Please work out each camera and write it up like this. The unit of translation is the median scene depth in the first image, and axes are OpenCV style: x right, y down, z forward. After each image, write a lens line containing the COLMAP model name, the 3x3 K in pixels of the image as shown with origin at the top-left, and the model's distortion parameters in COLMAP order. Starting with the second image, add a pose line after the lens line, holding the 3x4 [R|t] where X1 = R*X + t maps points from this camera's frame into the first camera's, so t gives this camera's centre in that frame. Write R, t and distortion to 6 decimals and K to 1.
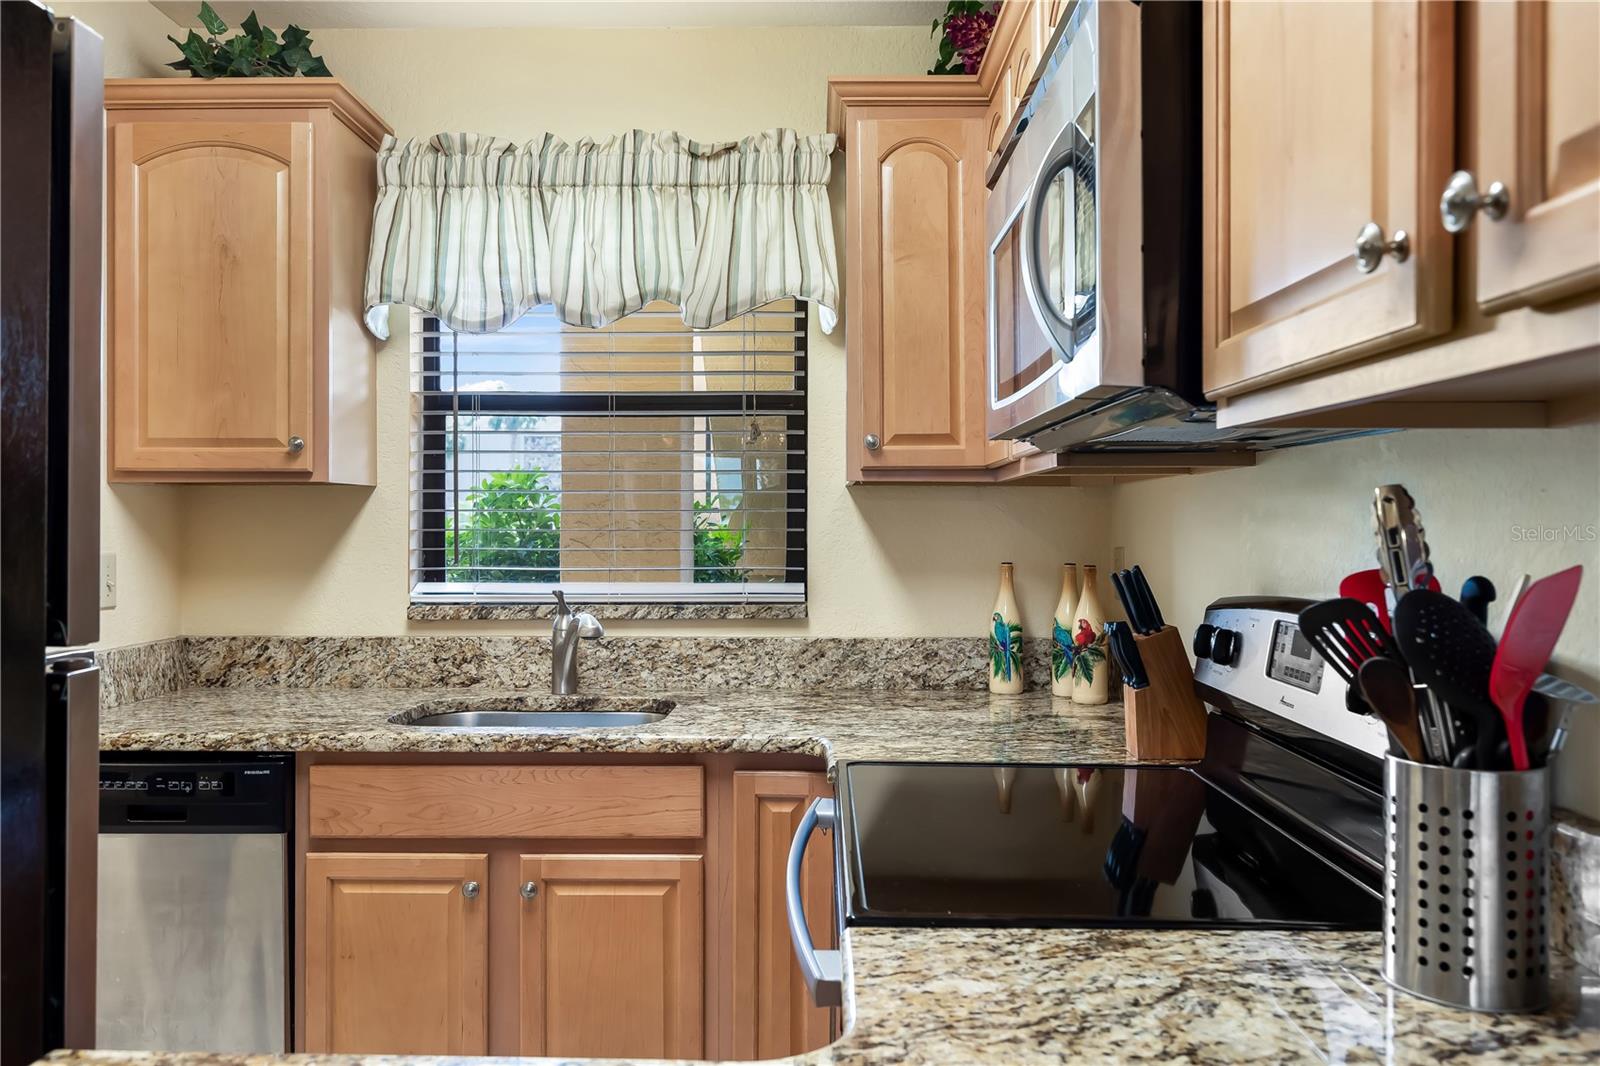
lens RADIAL K [[1246.6, 0, 800.0], [0, 1246.6, 533.0], [0, 0, 1]] dist [-0.001530, -0.000282]
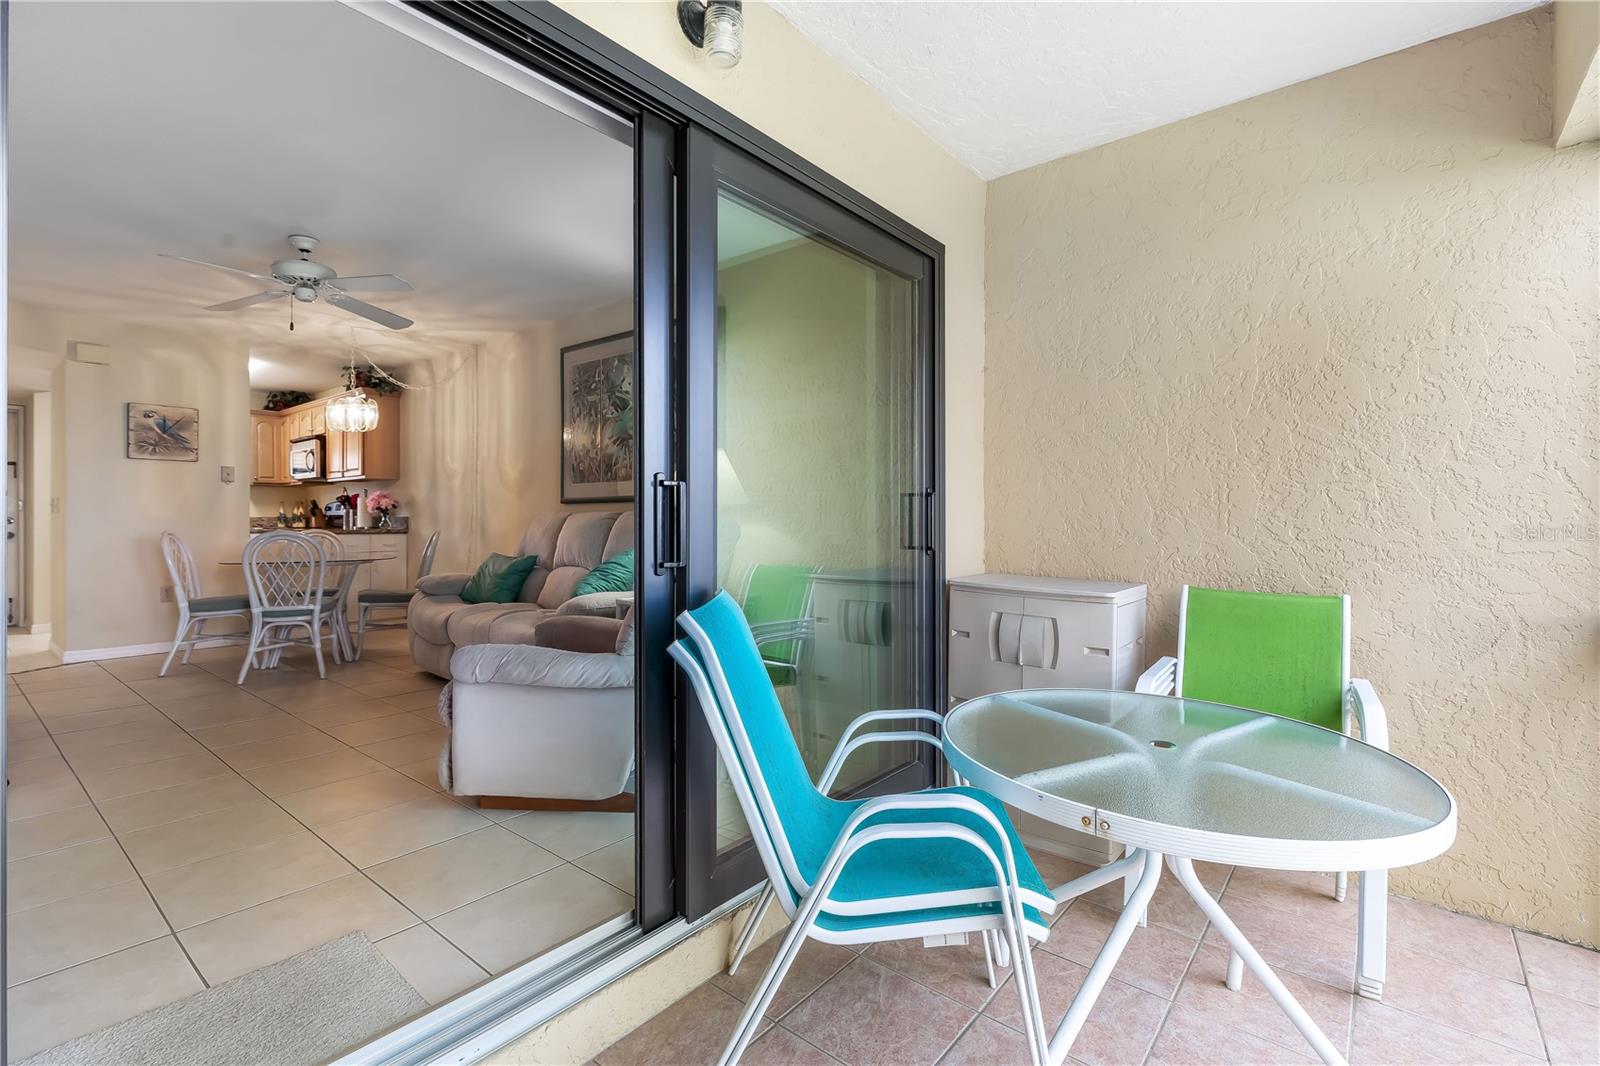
lens RADIAL K [[727.4, 0, 787.4], [0, 727.4, 517.3], [0, 0, 1]] dist [-0.000293, -0.000174]
pose [[0.632530, -0.000750, 0.774535, -0.856278], [0.008599, 0.999945, -0.006055, 0.126671], [-0.774488, 0.010490, 0.632502, -2.561390]]
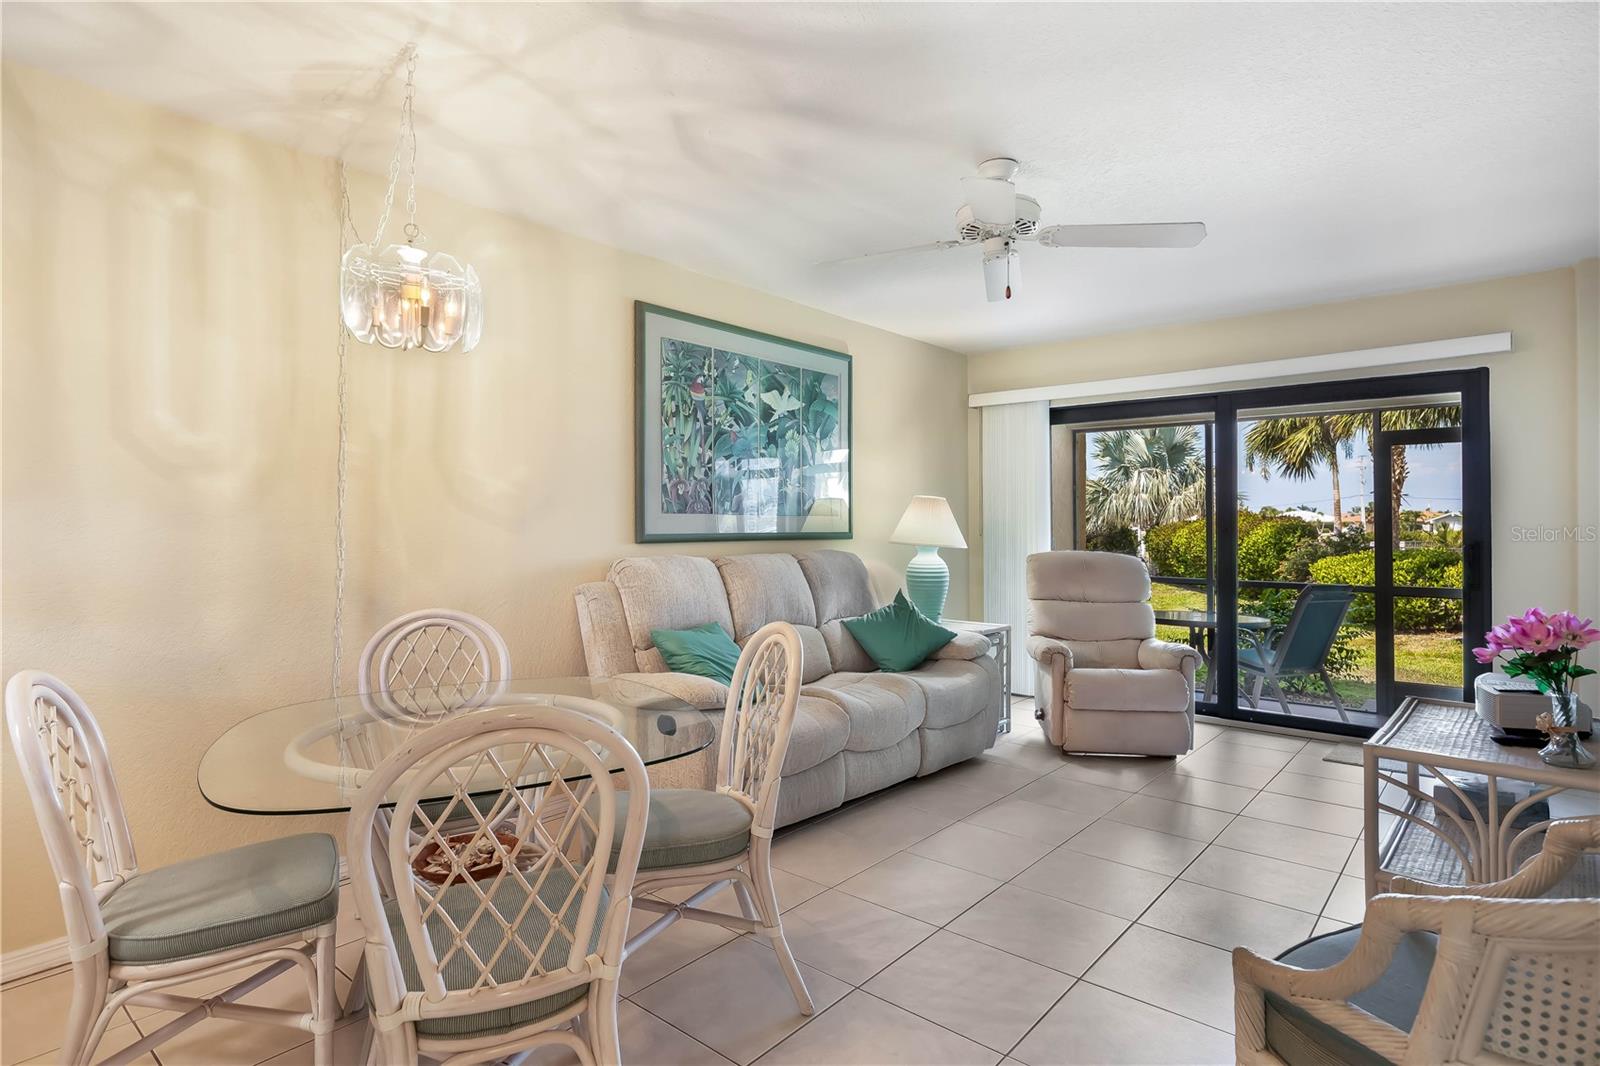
lens RADIAL K [[820.1, 0, 797.2], [0, 820.1, 514.6], [0, 0, 1]] dist [-0.001859, -0.000427]
pose [[-0.763575, 0.003741, 0.645708, -0.845617], [0.004398, 0.999990, -0.000592, 0.028587], [-0.645704, 0.002388, -0.763584, -0.032411]]
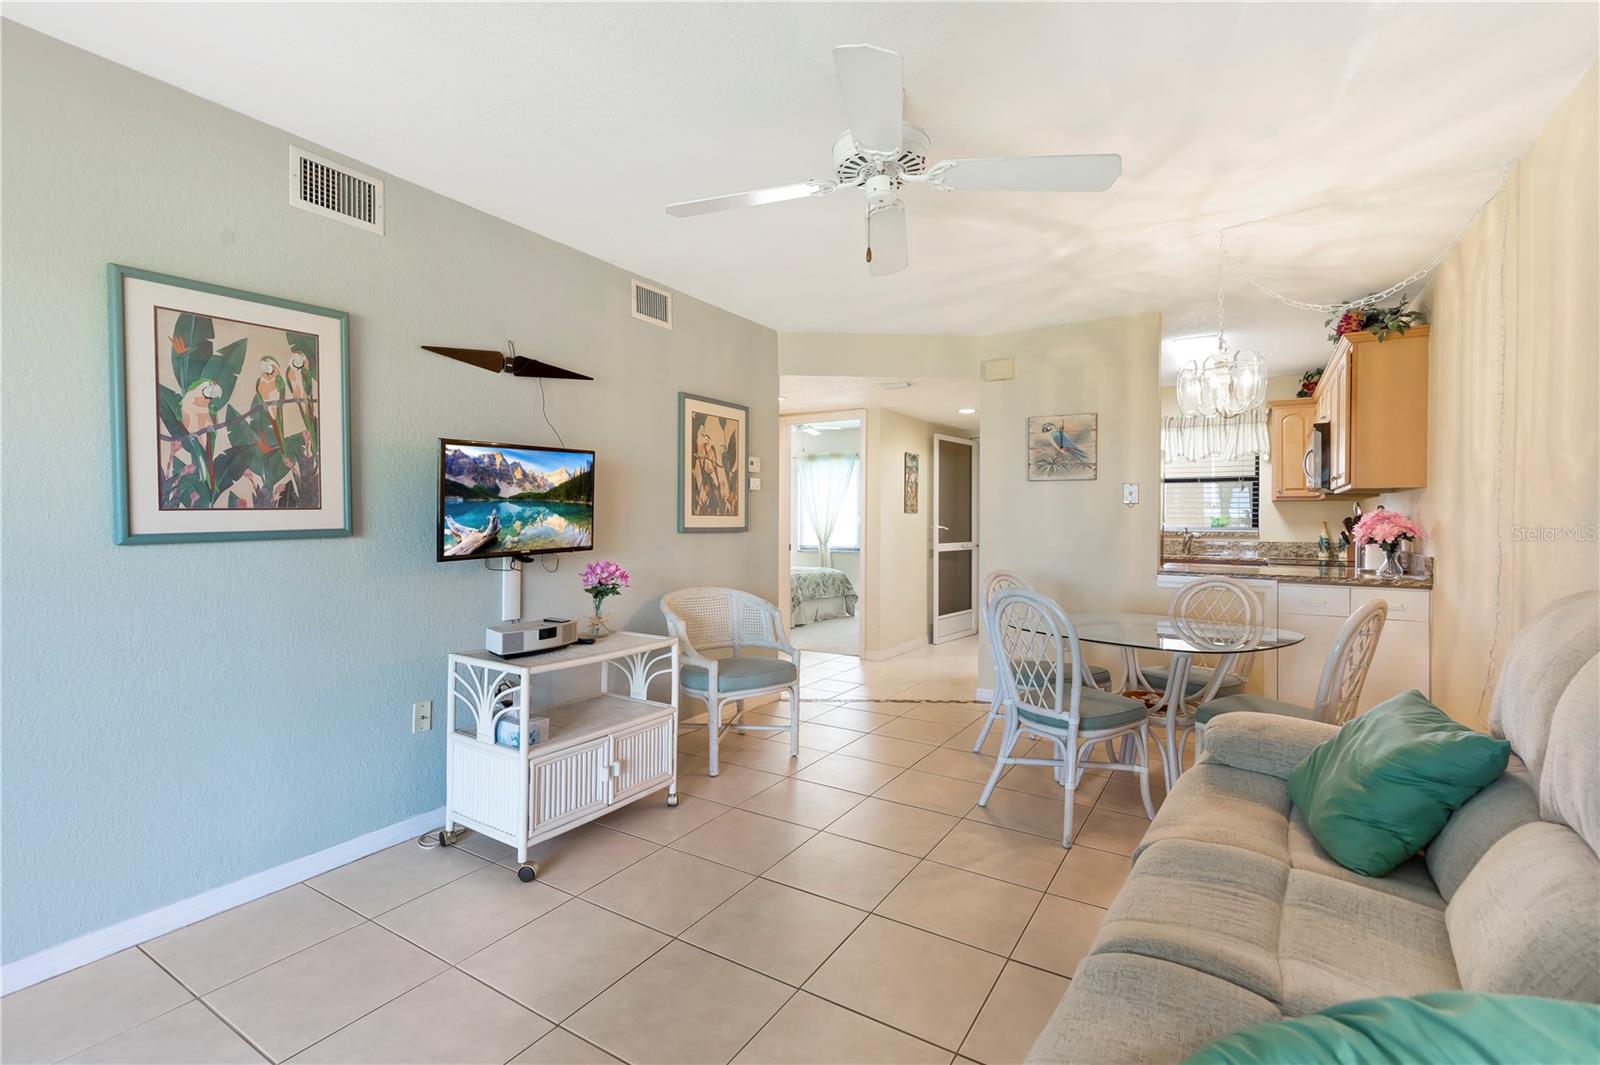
lens RADIAL K [[725.9, 0, 793.9], [0, 725.9, 520.7], [0, 0, 1]] dist [0.004270, 0.000078]
pose [[0.850821, 0.004264, -0.525439, -0.037820], [-0.008855, 0.999941, -0.006223, 0.050133], [0.525381, 0.009947, 0.850809, -1.701904]]
